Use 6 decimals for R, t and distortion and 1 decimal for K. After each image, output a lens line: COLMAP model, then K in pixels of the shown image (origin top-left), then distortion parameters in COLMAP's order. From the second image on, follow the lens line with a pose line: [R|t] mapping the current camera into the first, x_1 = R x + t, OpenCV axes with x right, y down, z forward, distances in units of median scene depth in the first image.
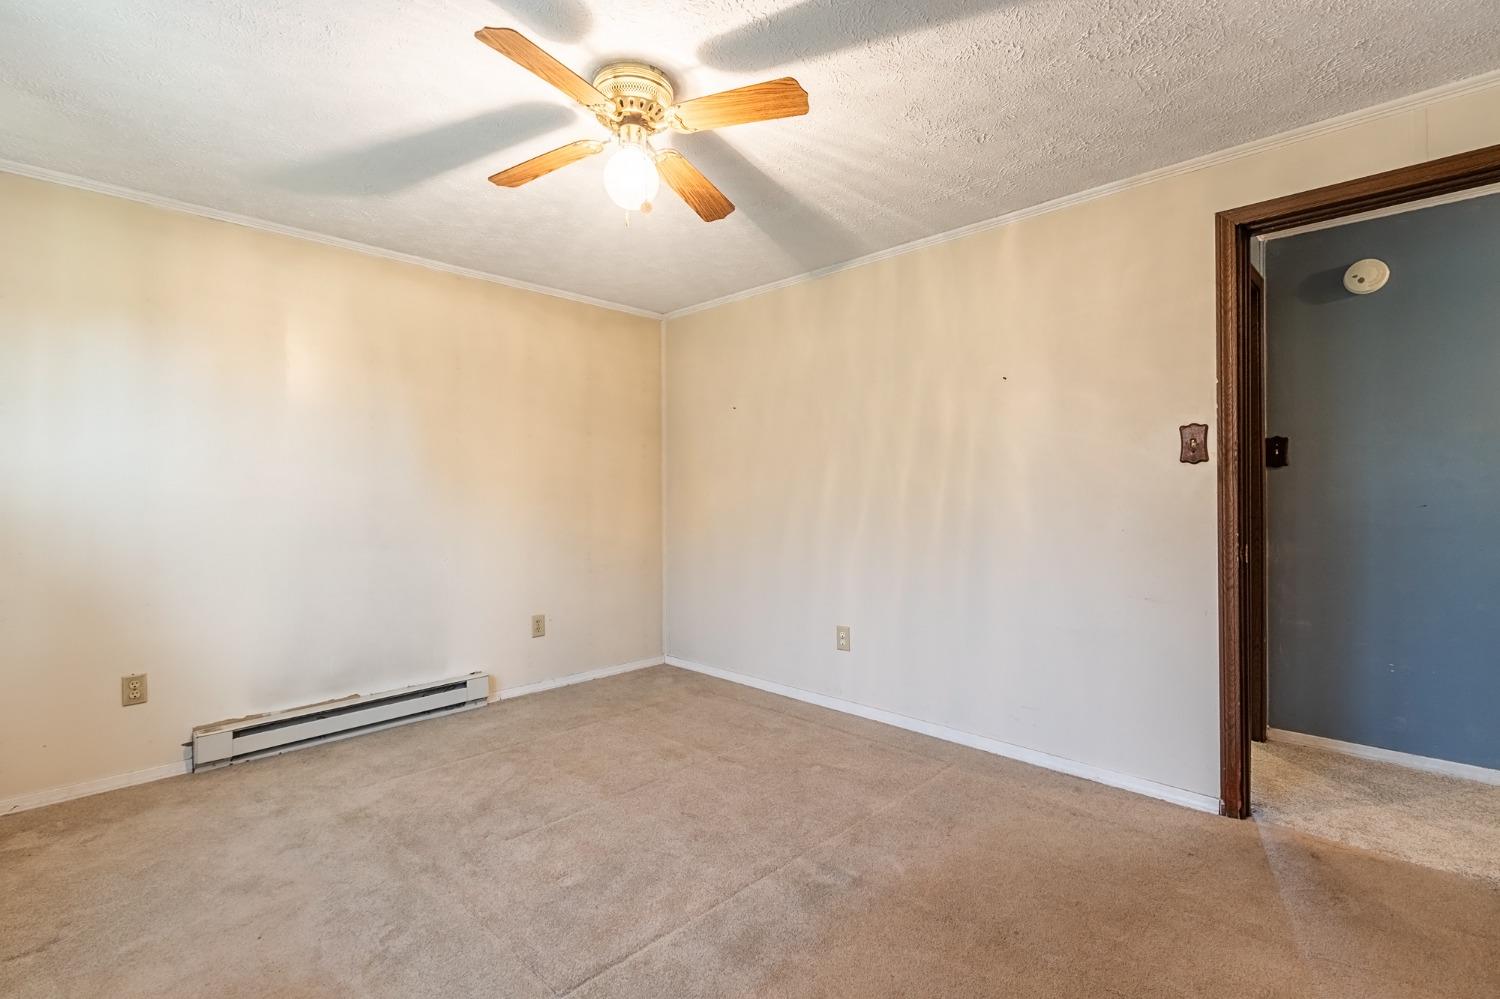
lens RADIAL K [[694.6, 0, 740.6], [0, 694.6, 492.6], [0, 0, 1]] dist [0.001200, -0.000660]
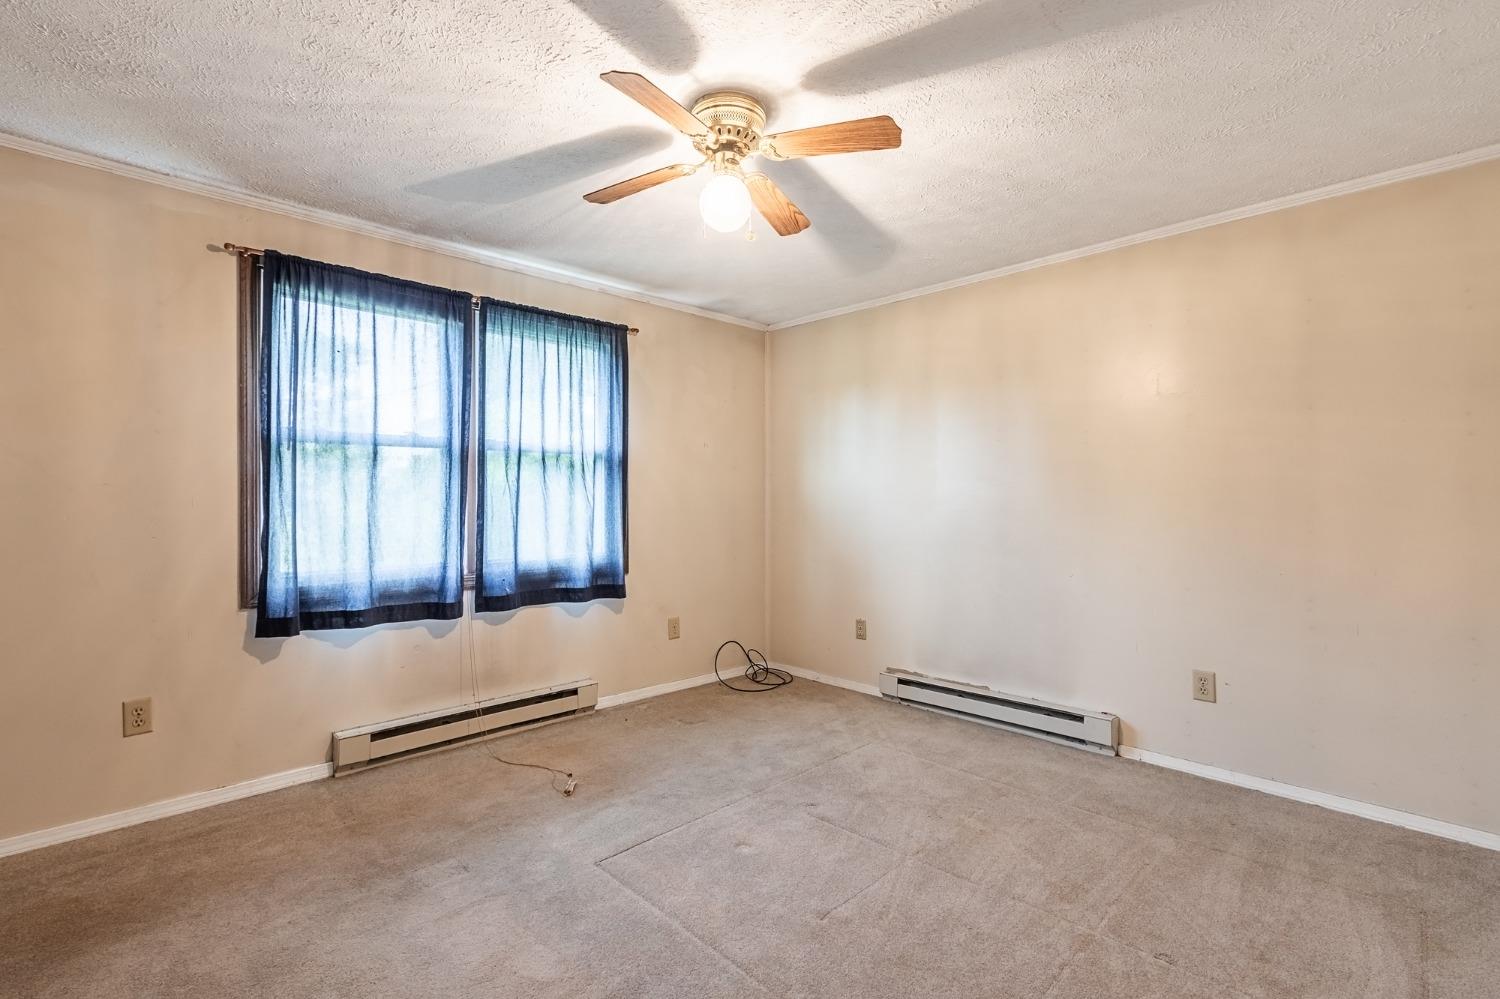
lens RADIAL K [[694.6, 0, 740.6], [0, 694.6, 492.6], [0, 0, 1]] dist [0.001200, -0.000660]
pose [[-0.042549, -0.008065, -0.999062, 0.609813], [-0.002555, 0.999965, -0.007963, -0.004202], [0.999091, 0.002214, -0.042568, 0.731107]]
